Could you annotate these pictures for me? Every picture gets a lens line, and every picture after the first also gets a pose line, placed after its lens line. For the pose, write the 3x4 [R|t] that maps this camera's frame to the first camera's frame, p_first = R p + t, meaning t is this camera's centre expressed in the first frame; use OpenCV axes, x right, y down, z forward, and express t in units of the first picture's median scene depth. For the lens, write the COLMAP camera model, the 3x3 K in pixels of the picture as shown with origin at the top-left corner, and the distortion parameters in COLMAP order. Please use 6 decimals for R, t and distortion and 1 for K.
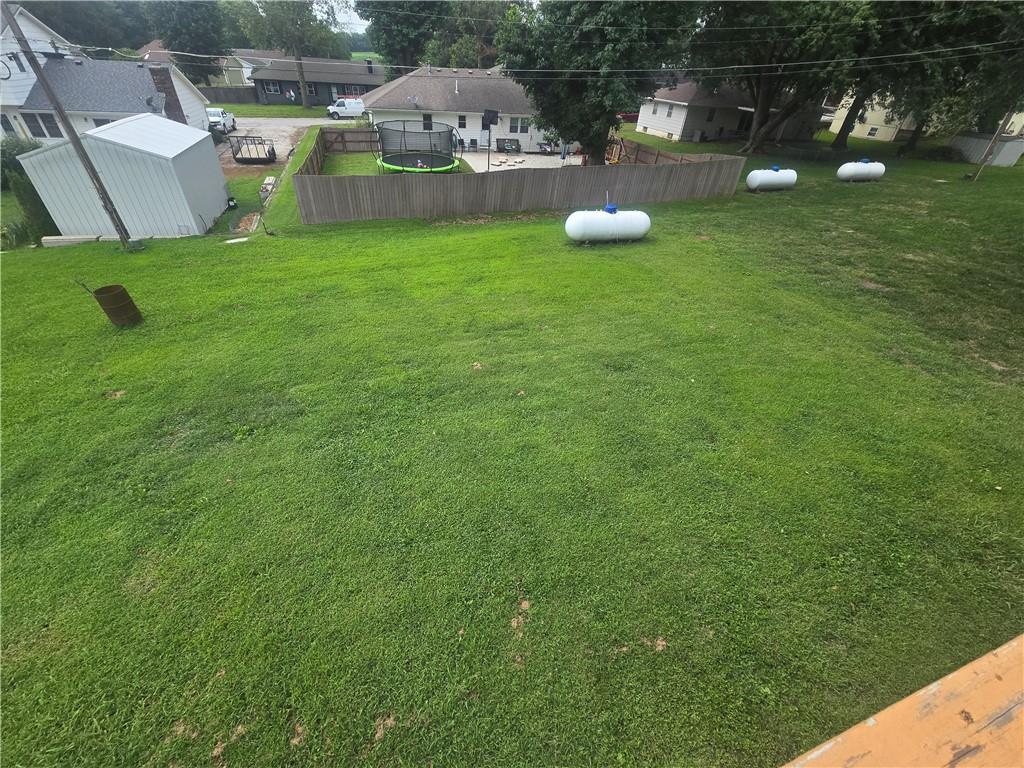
lens RADIAL K [[419.6, 0, 509.9], [0, 419.6, 387.3], [0, 0, 1]] dist [-0.000905, 0.000679]
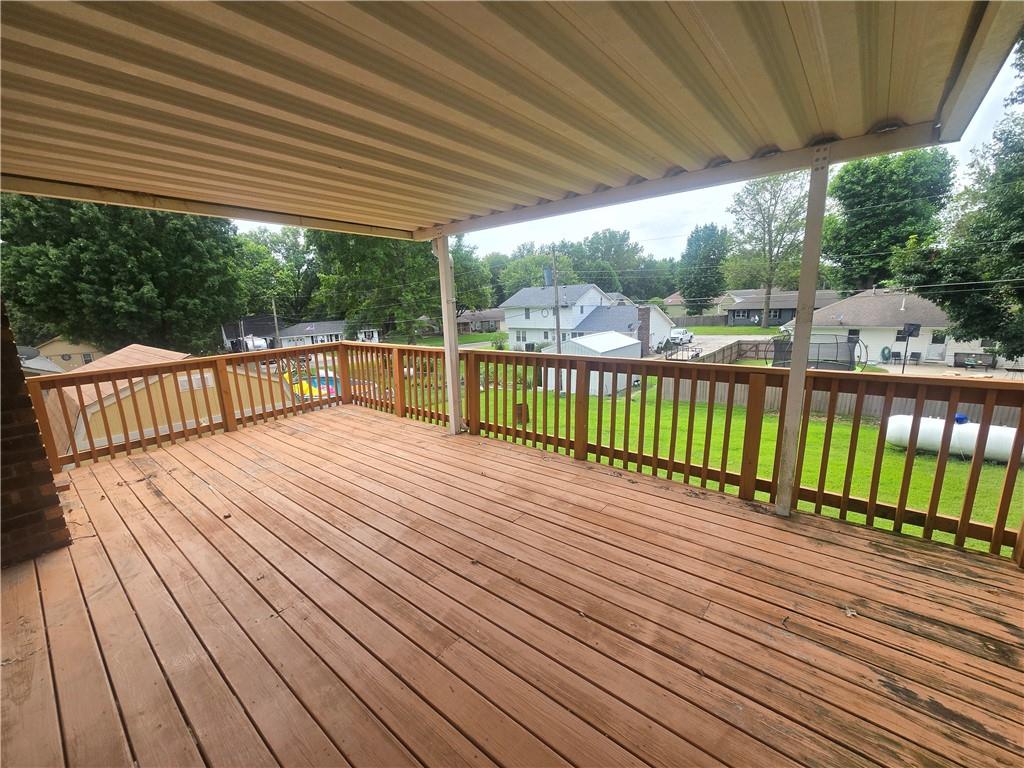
lens RADIAL K [[419.6, 0, 509.9], [0, 419.6, 387.3], [0, 0, 1]] dist [-0.000905, 0.000679]
pose [[0.556951, 0.095537, -0.825033, 0.182877], [-0.446435, 0.872090, -0.200386, 0.033688], [0.700358, 0.479929, 0.528362, -0.033500]]
